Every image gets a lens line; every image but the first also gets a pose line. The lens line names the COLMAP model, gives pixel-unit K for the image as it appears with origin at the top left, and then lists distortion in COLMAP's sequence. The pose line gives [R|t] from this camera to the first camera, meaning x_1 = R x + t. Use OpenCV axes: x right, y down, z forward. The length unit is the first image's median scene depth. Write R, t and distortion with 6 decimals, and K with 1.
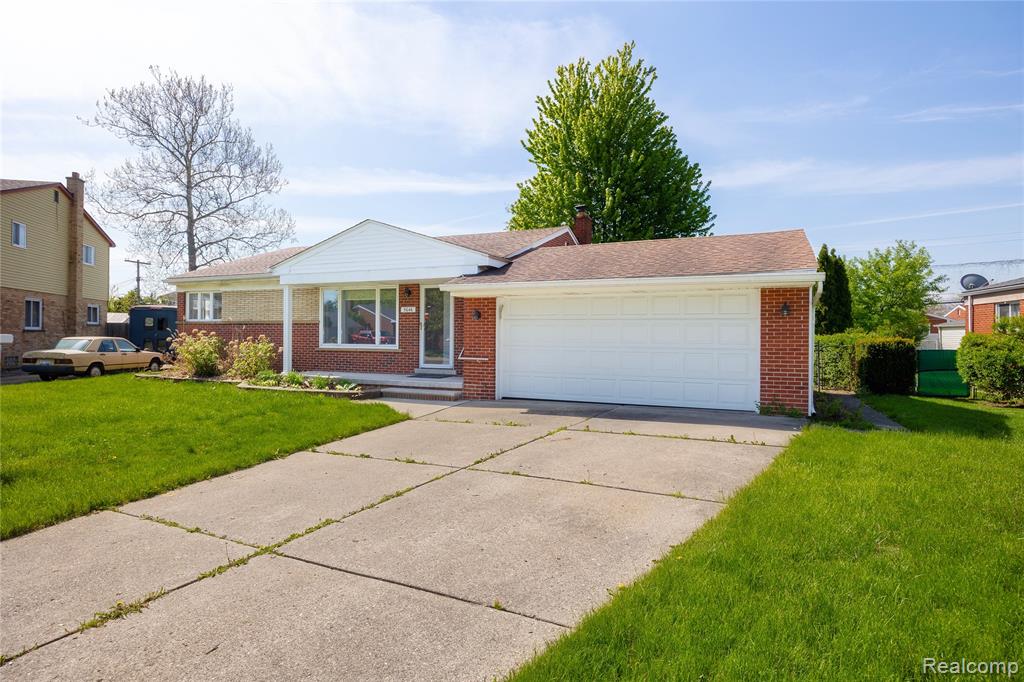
lens RADIAL K [[564.8, 0, 509.6], [0, 564.8, 330.0], [0, 0, 1]] dist [0.008910, 0.002008]
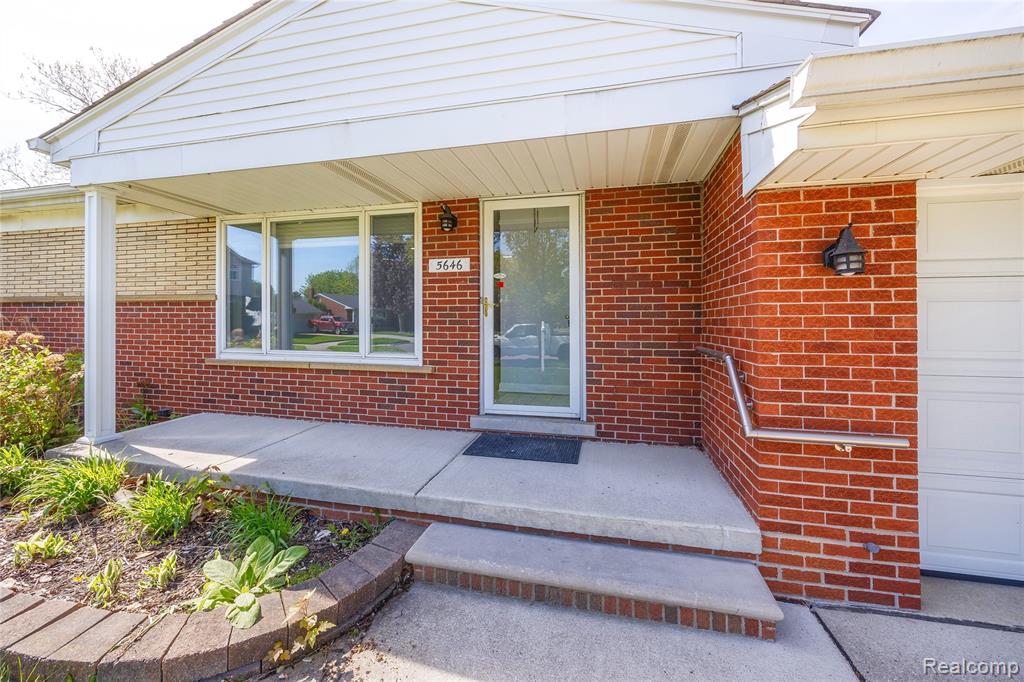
lens RADIAL K [[396.5, 0, 513.1], [0, 396.5, 317.2], [0, 0, 1]] dist [-0.000132, -0.000052]
pose [[0.981742, -0.002241, 0.190204, -0.169818], [0.001359, 0.999988, 0.004767, -0.000749], [-0.190212, -0.004422, 0.981733, 0.649925]]
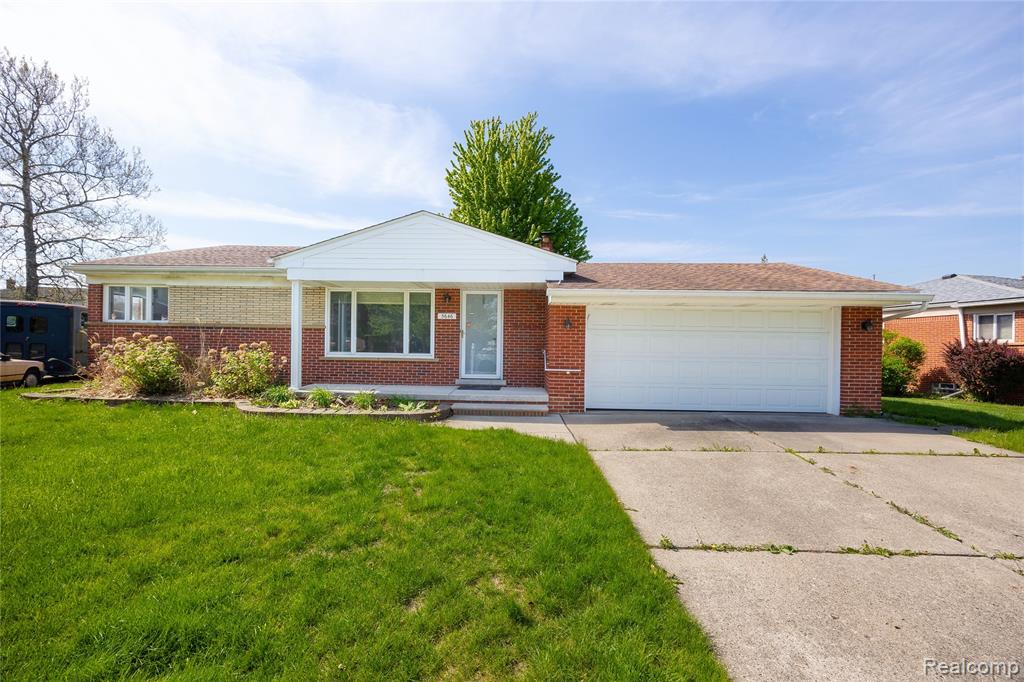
lens RADIAL K [[396.5, 0, 509.7], [0, 396.5, 344.3], [0, 0, 1]] dist [-0.000132, -0.000052]
pose [[0.921726, 0.006317, 0.387791, -0.304006], [-0.013096, 0.999804, 0.014841, -0.000340], [-0.387621, -0.018758, 0.921628, 0.321197]]
